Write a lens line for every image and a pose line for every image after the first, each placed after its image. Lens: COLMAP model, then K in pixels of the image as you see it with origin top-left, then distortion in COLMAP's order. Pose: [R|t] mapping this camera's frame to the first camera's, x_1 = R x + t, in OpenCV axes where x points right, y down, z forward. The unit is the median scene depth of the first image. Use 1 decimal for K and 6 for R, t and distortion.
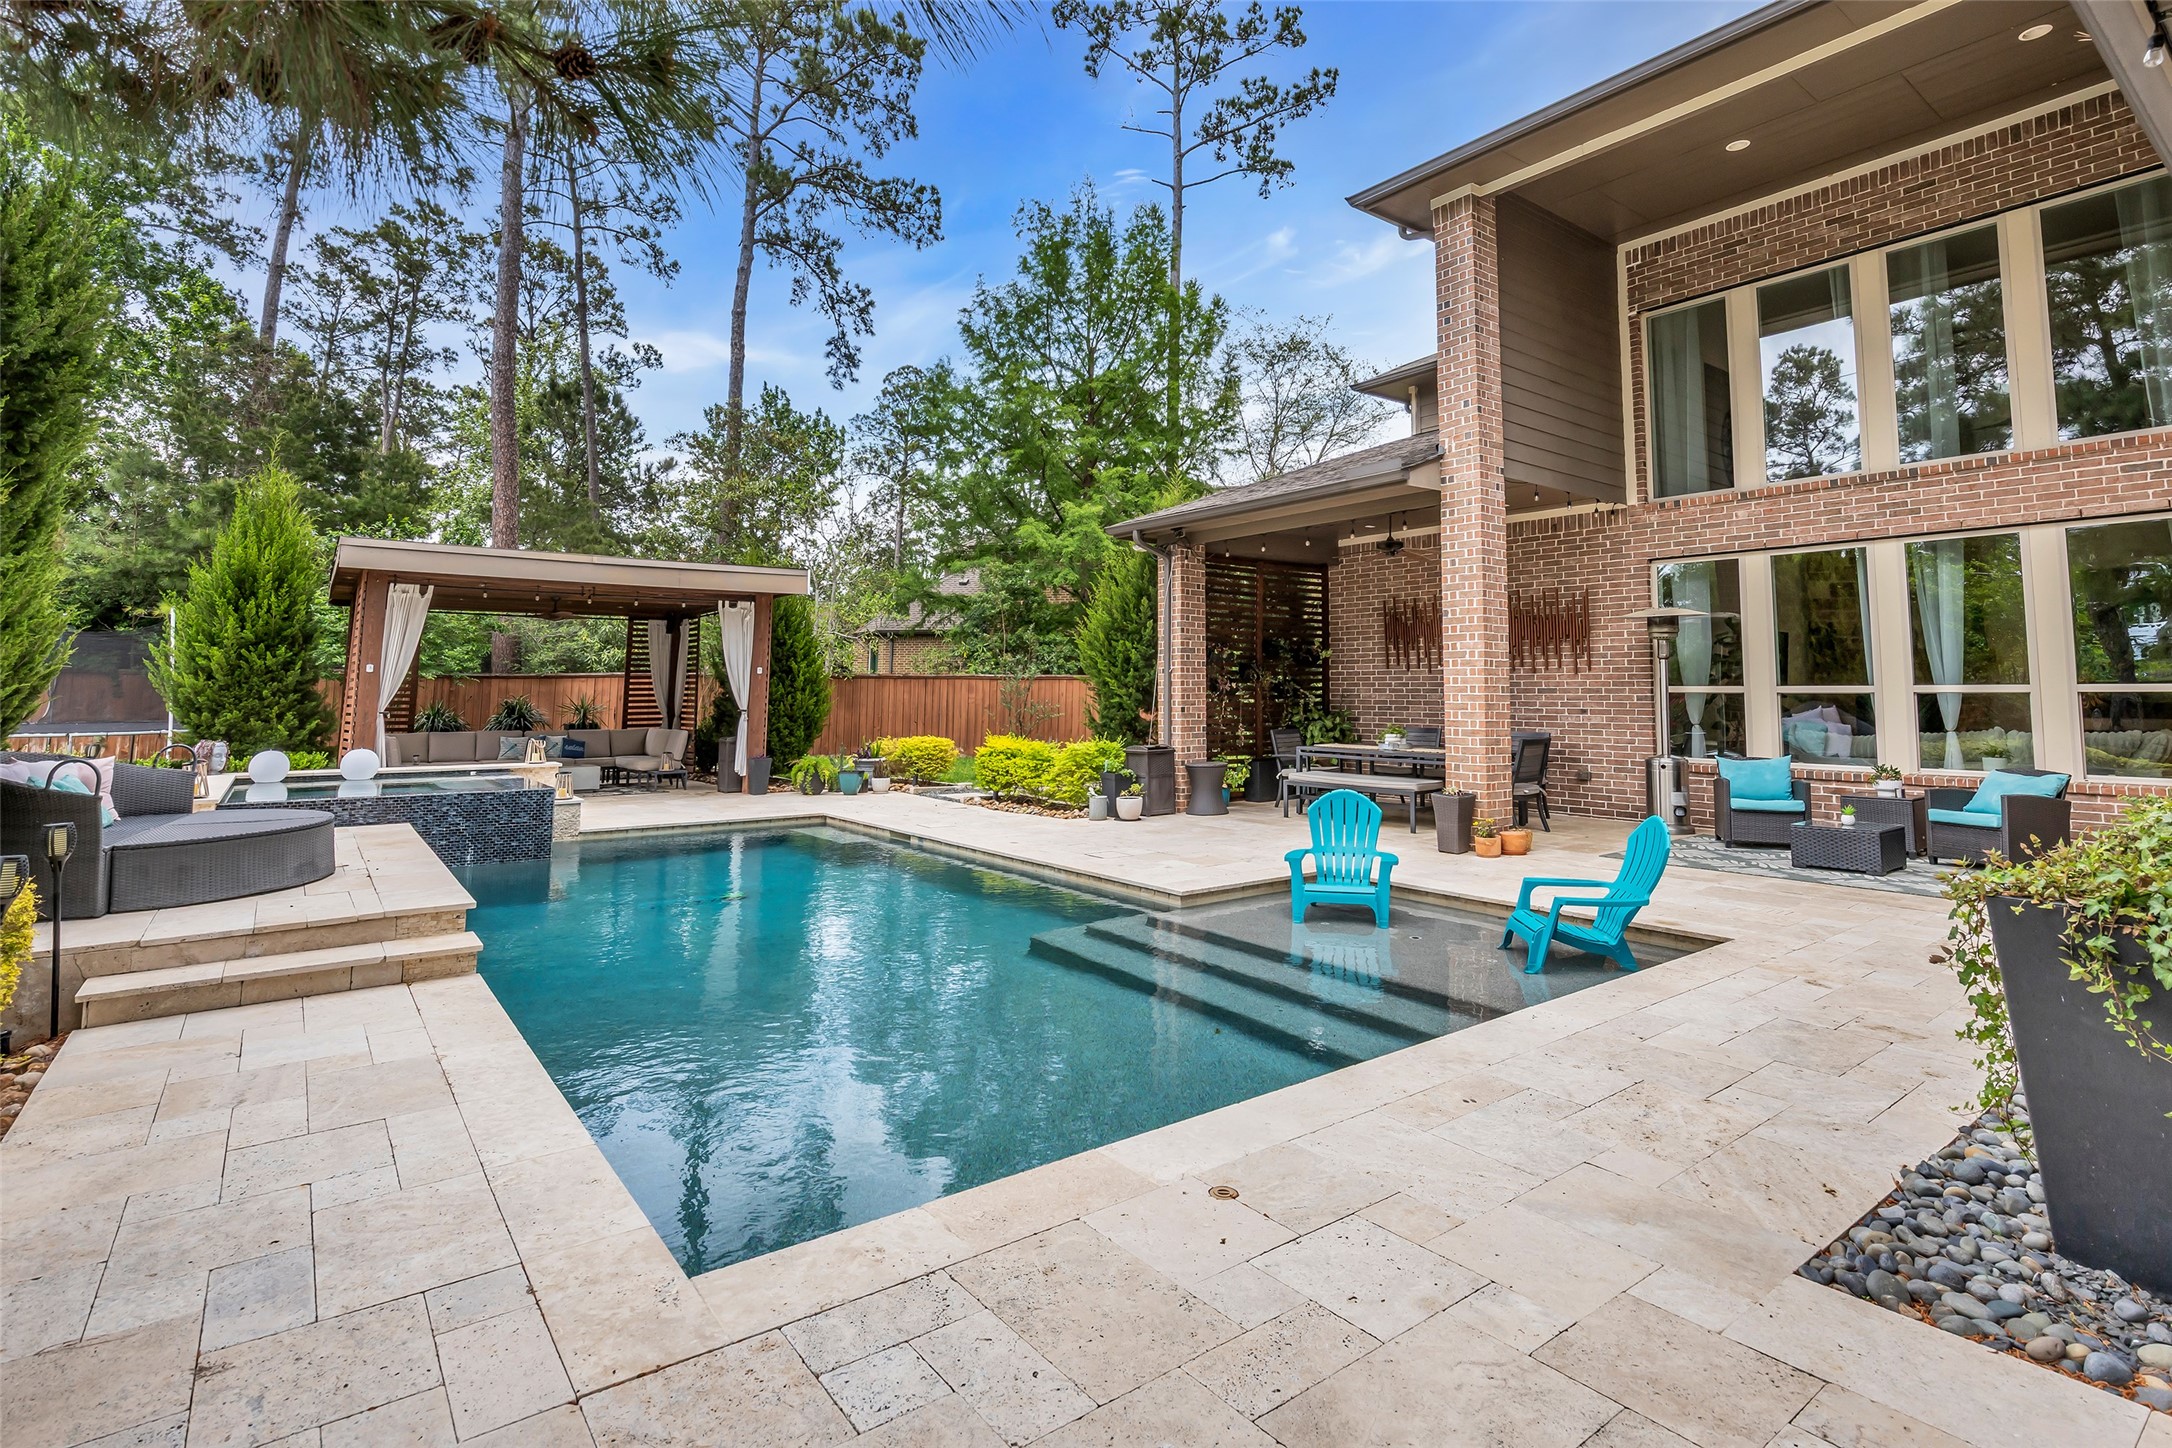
lens RADIAL K [[1049.9, 0, 1080.4], [0, 1049.9, 596.4], [0, 0, 1]] dist [-0.023876, -0.000192]
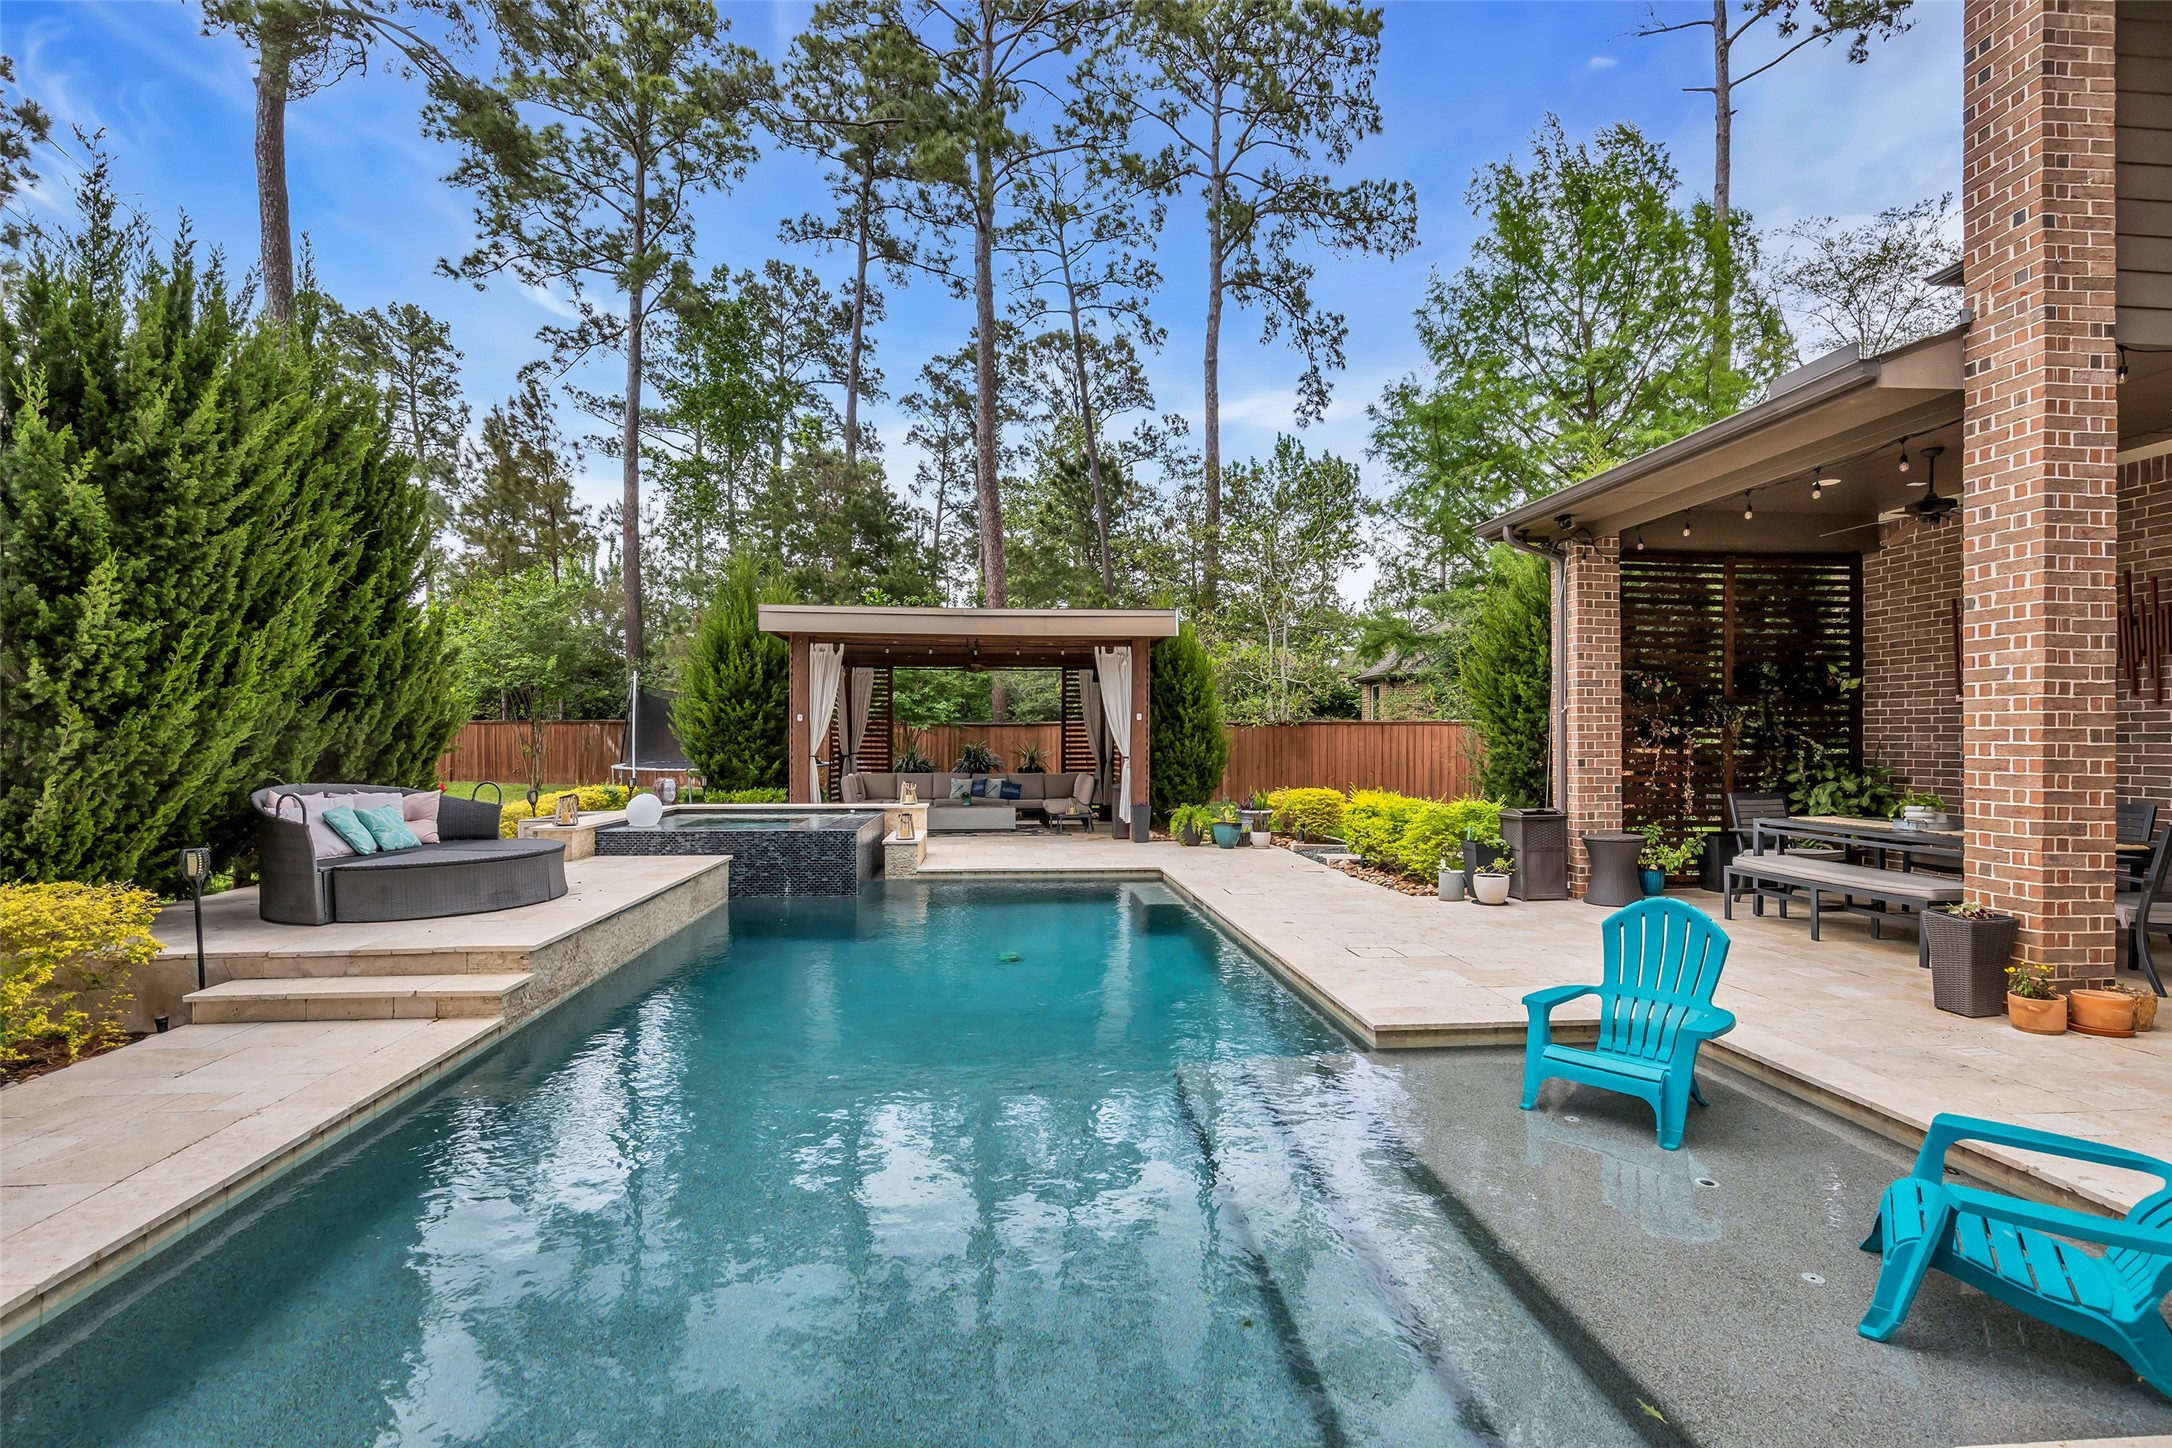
lens RADIAL K [[1009.3, 0, 1086.0], [0, 1009.3, 724.0], [0, 0, 1]] dist [-0.027656, 0.014346]
pose [[0.851813, -0.005325, -0.523819, 0.146660], [0.044759, 0.997031, 0.062650, 0.017207], [0.521931, -0.076812, 0.849522, 0.181639]]
